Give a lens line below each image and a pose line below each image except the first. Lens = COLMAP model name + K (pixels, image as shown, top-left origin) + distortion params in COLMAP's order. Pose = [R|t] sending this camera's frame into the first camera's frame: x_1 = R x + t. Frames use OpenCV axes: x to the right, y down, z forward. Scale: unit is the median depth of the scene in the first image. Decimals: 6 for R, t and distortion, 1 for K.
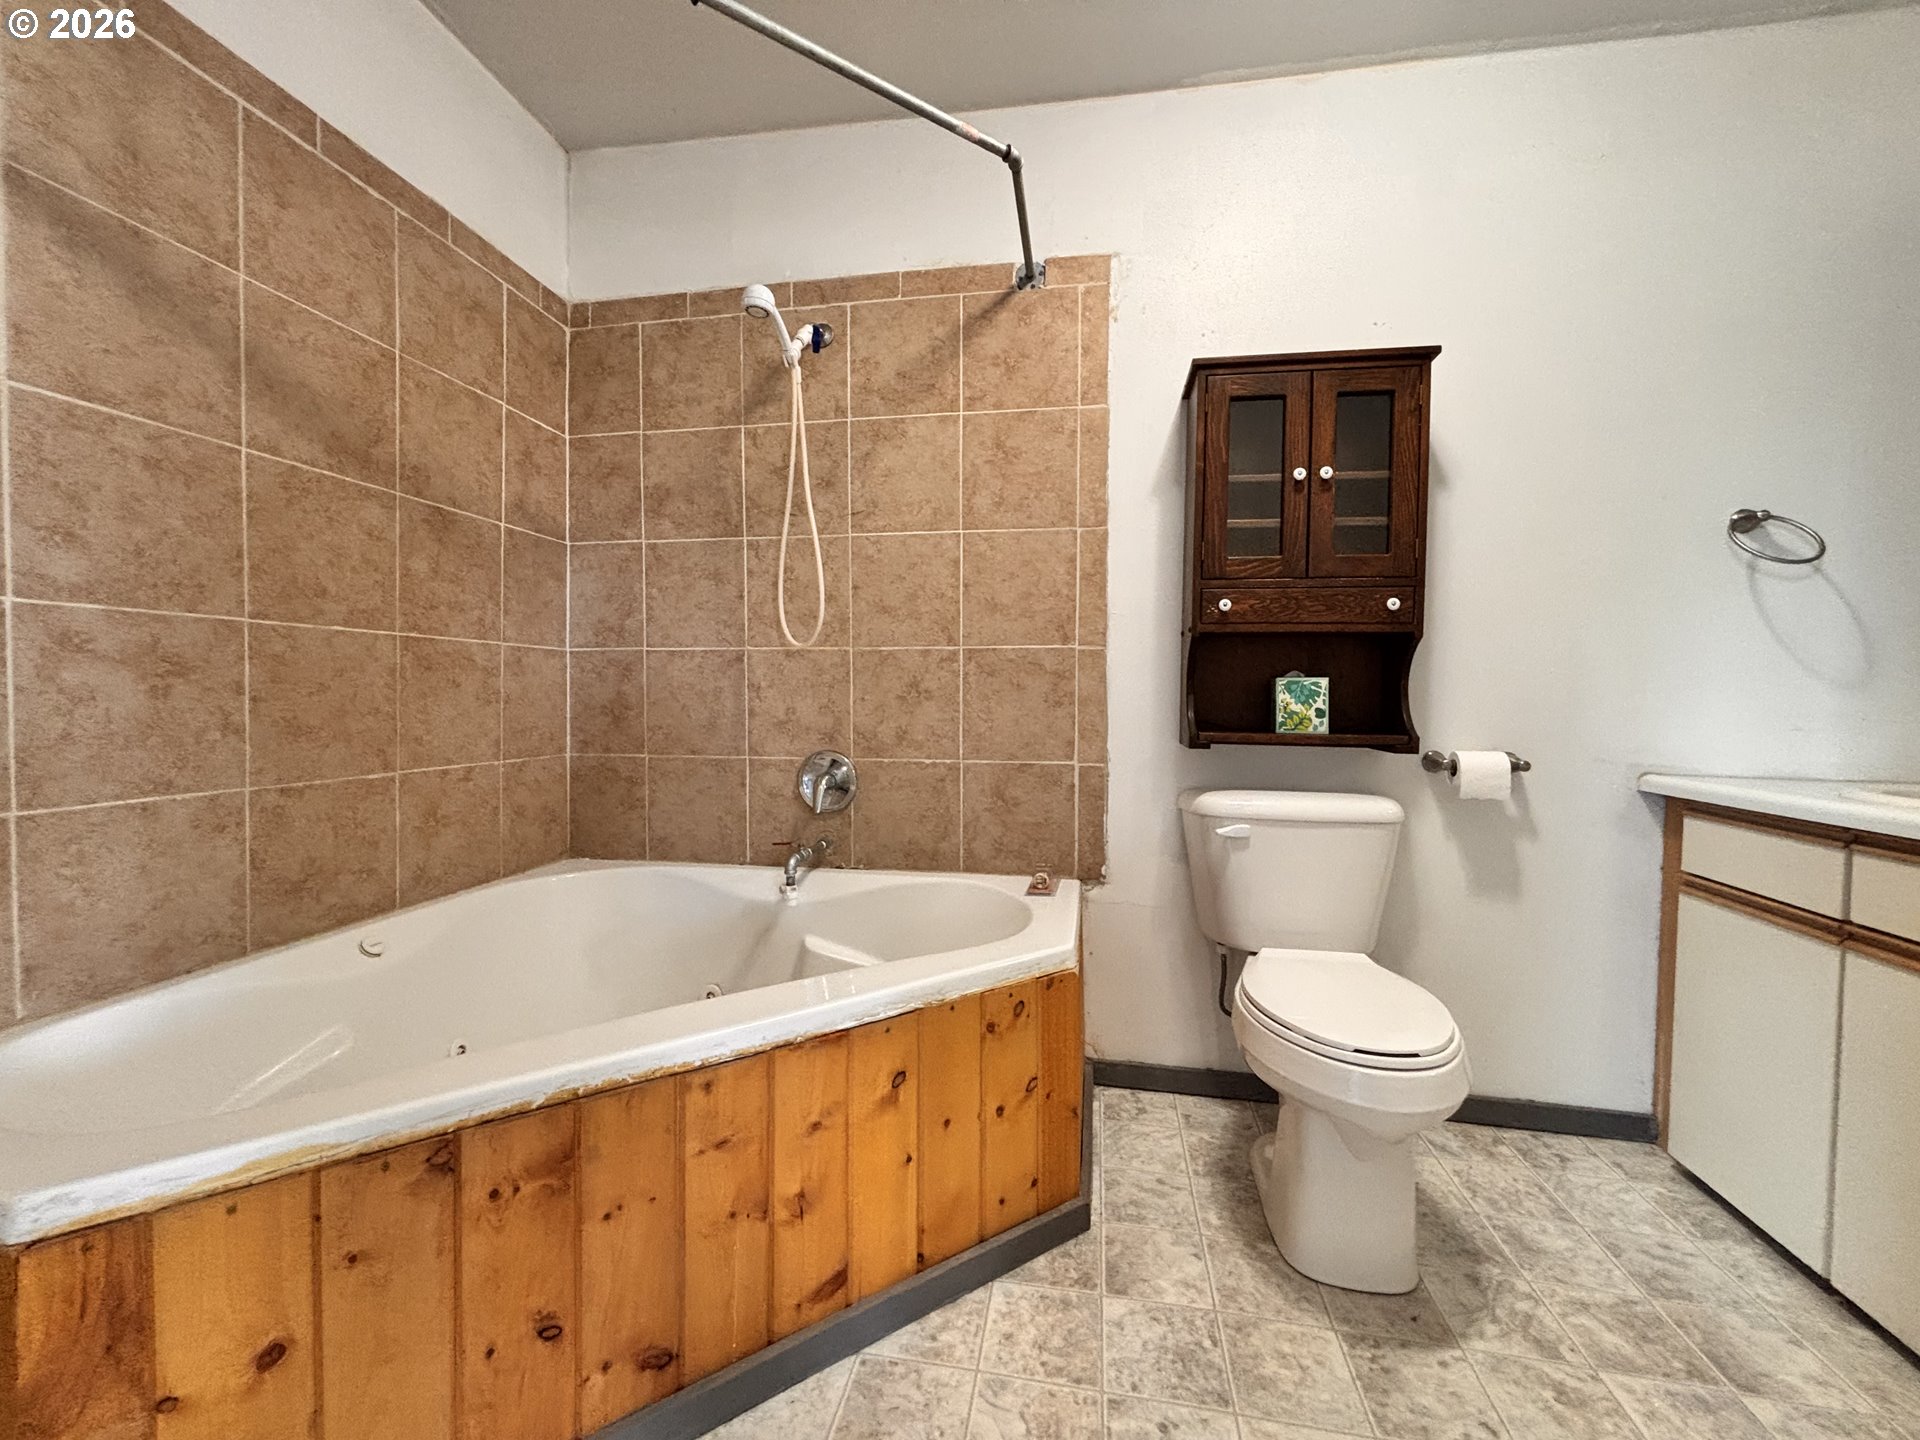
lens RADIAL K [[770.6, 0, 957.2], [0, 770.6, 712.6], [0, 0, 1]] dist [0.000697, -0.001188]
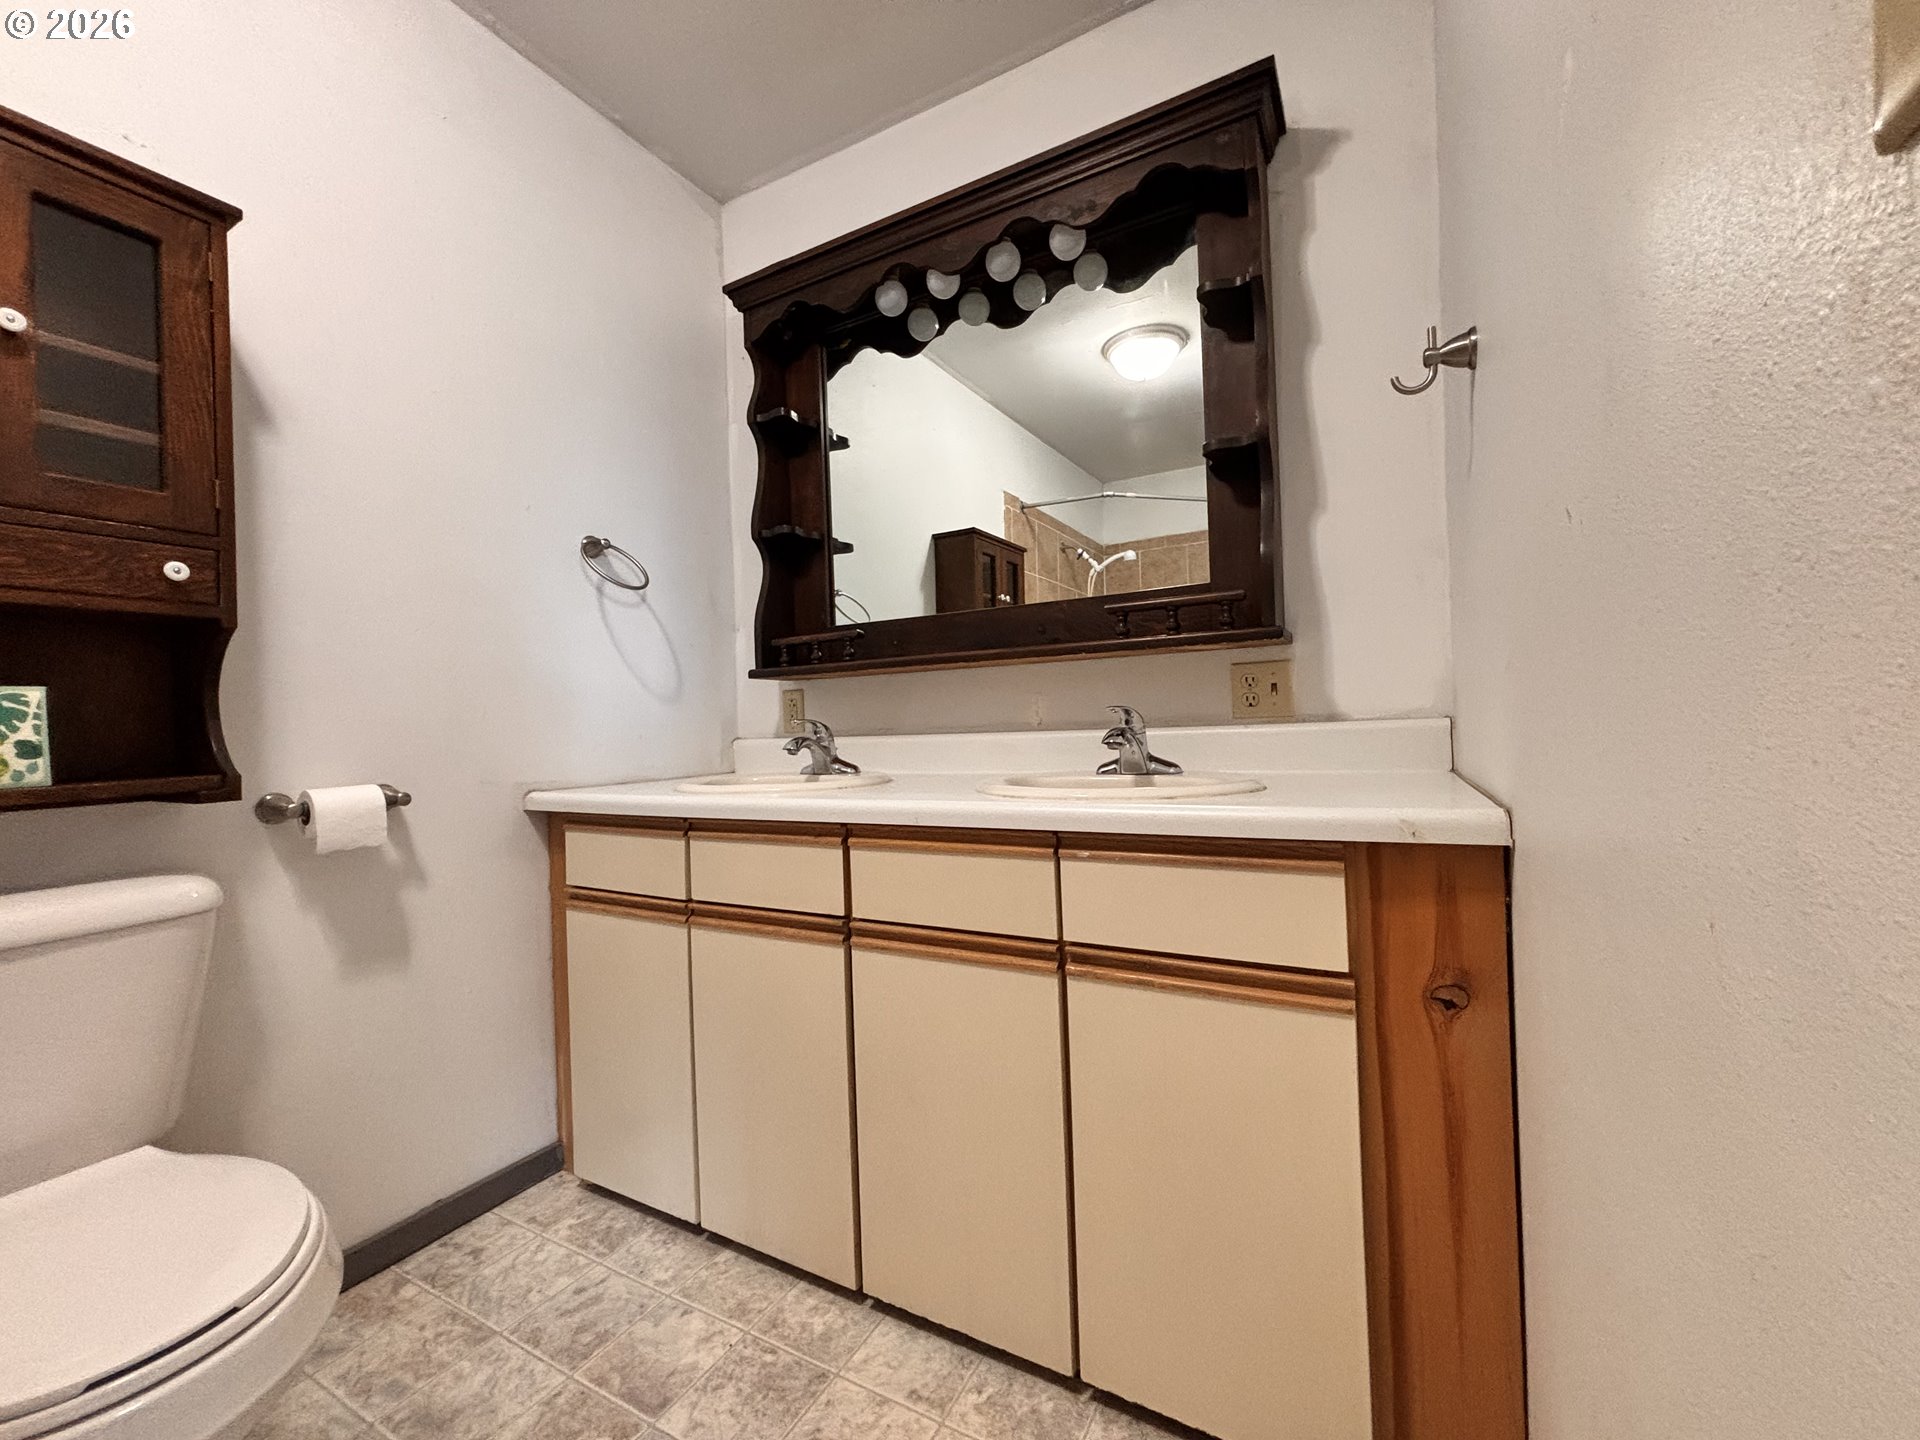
lens RADIAL K [[770.6, 0, 957.9], [0, 770.6, 717.7], [0, 0, 1]] dist [0.000697, -0.001188]
pose [[0.321337, -0.023838, 0.946665, 0.167274], [0.062114, 0.998061, 0.004049, 0.017999], [-0.944926, 0.057500, 0.322195, 0.190622]]
